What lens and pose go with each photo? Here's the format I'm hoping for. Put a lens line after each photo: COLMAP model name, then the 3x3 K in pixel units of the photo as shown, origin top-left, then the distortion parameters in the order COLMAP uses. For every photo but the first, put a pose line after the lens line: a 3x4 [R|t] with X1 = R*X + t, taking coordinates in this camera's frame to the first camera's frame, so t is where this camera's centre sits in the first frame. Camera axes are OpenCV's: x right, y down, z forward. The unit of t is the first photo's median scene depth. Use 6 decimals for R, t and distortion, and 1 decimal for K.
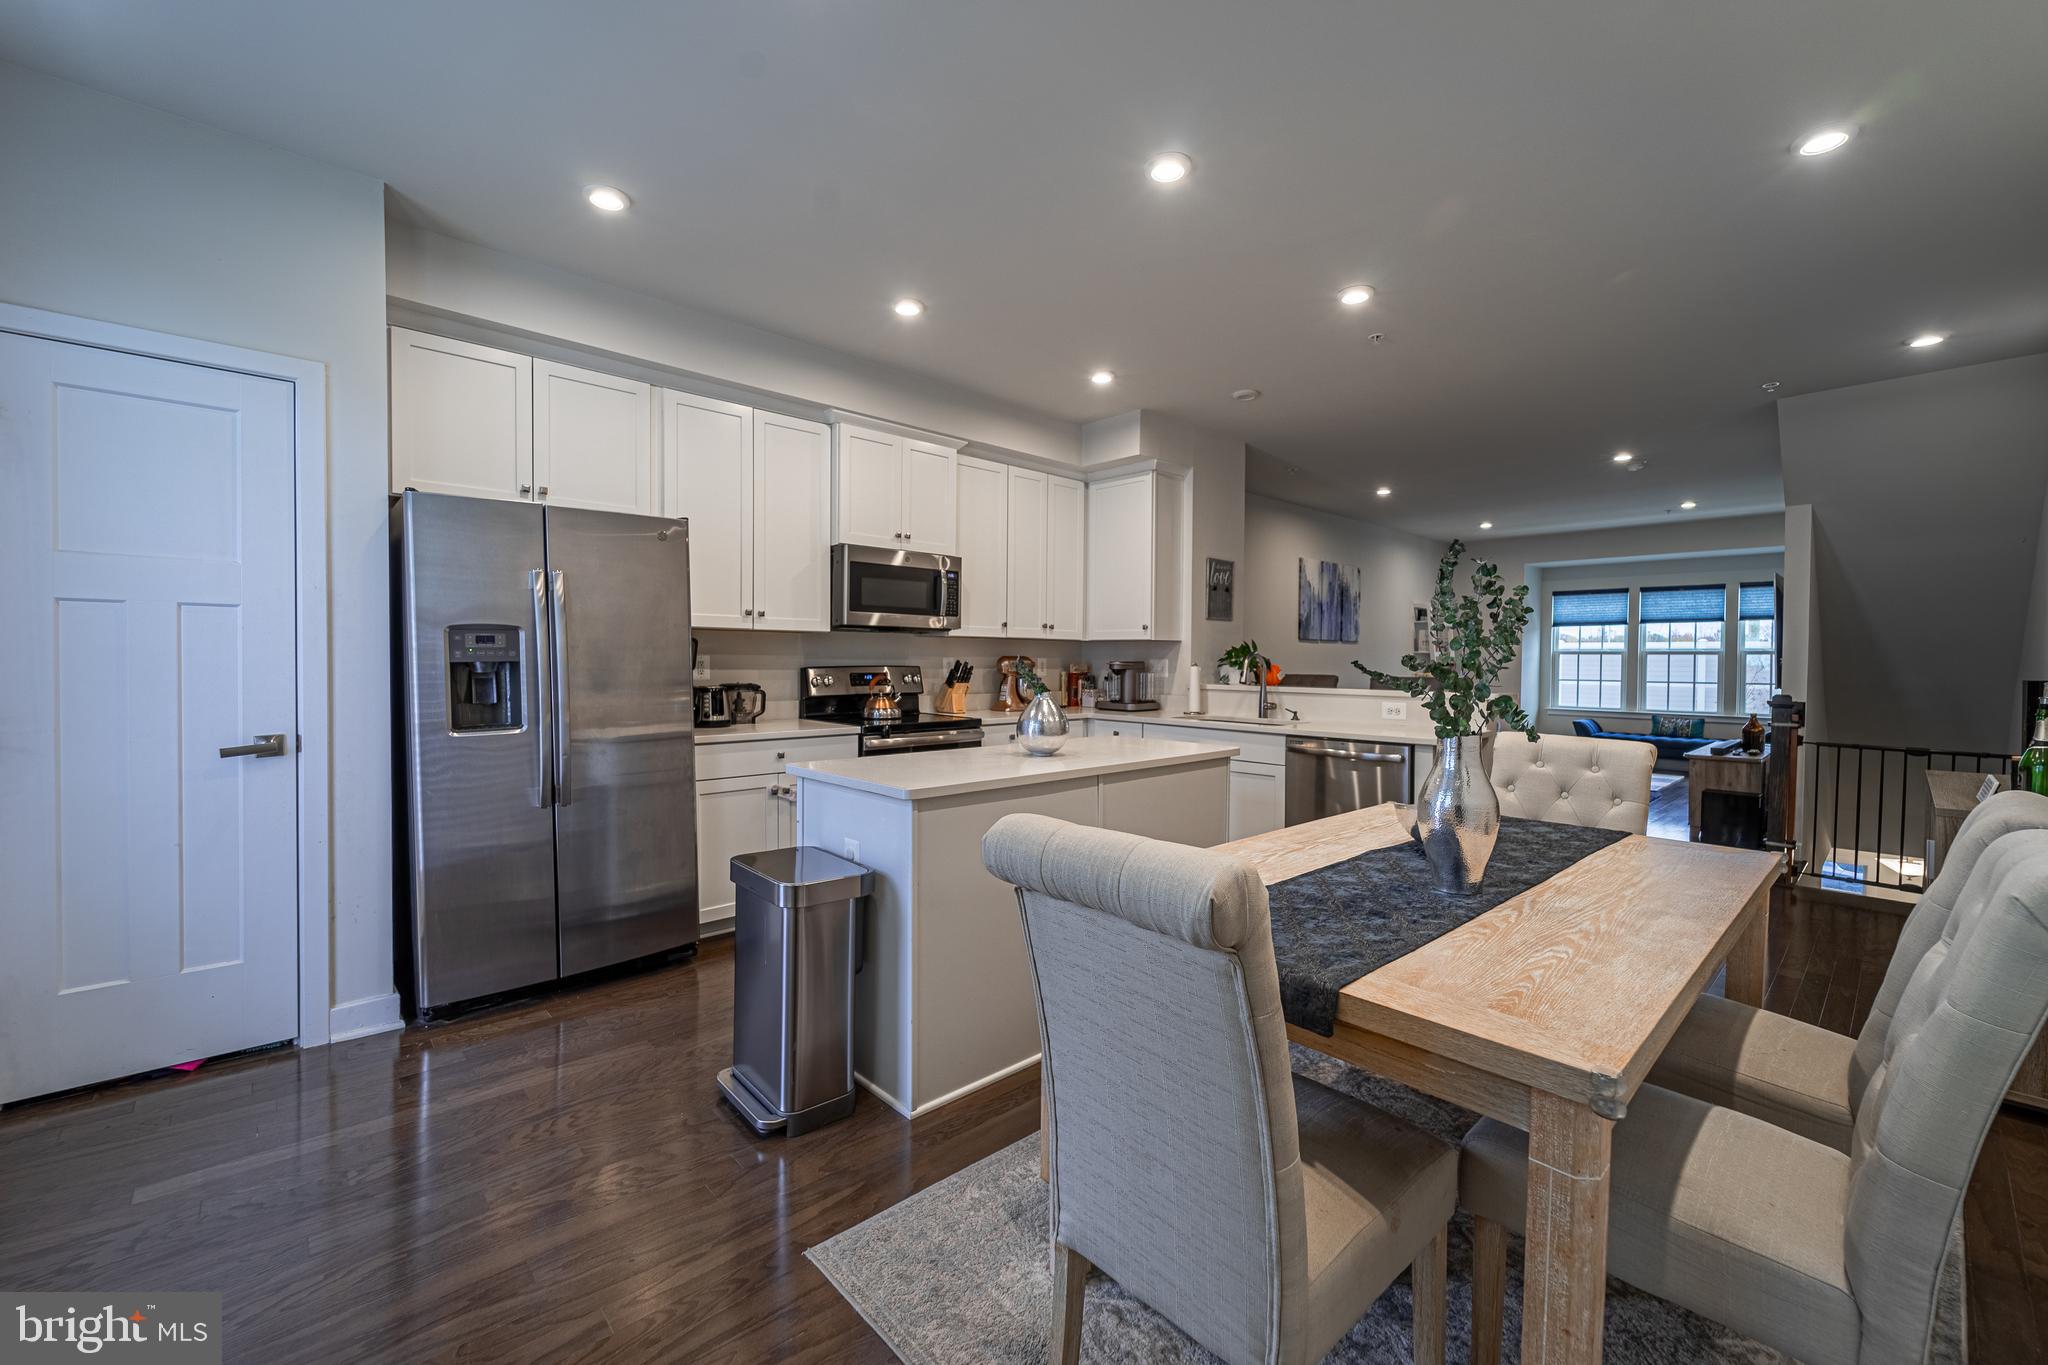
lens RADIAL K [[803.4, 0, 1013.9], [0, 803.4, 677.2], [0, 0, 1]] dist [0.000751, -0.000574]
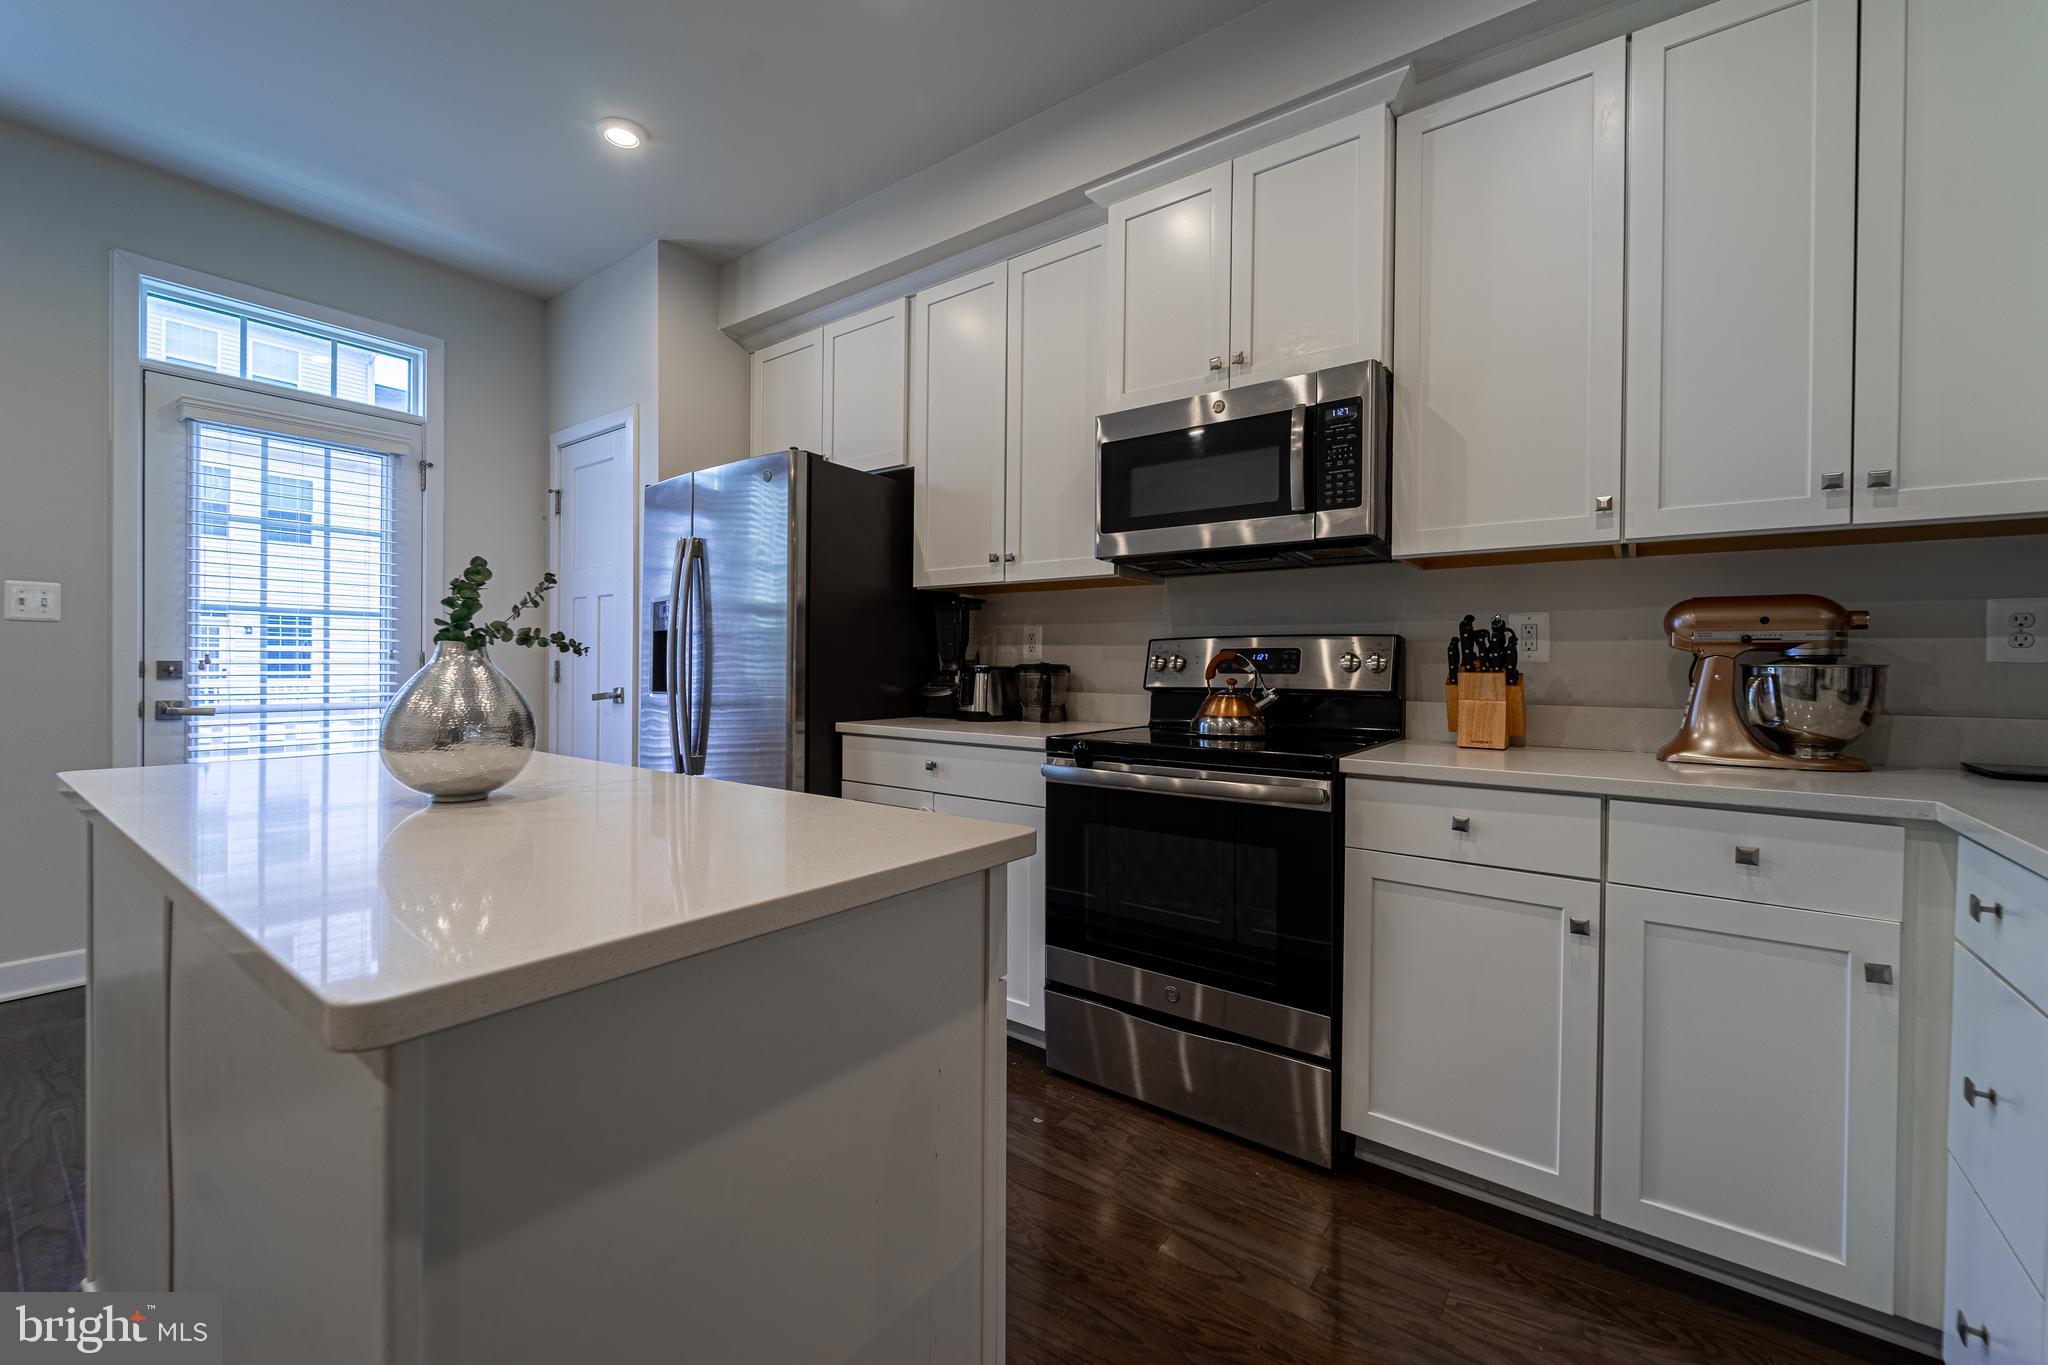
lens RADIAL K [[826.7, 0, 1016.8], [0, 826.7, 673.9], [0, 0, 1]] dist [-0.000081, 0.000172]
pose [[0.182680, 0.001912, -0.983171, 0.328916], [-0.031490, 0.999496, -0.003908, 0.018446], [0.982668, 0.031674, 0.182648, 0.786167]]
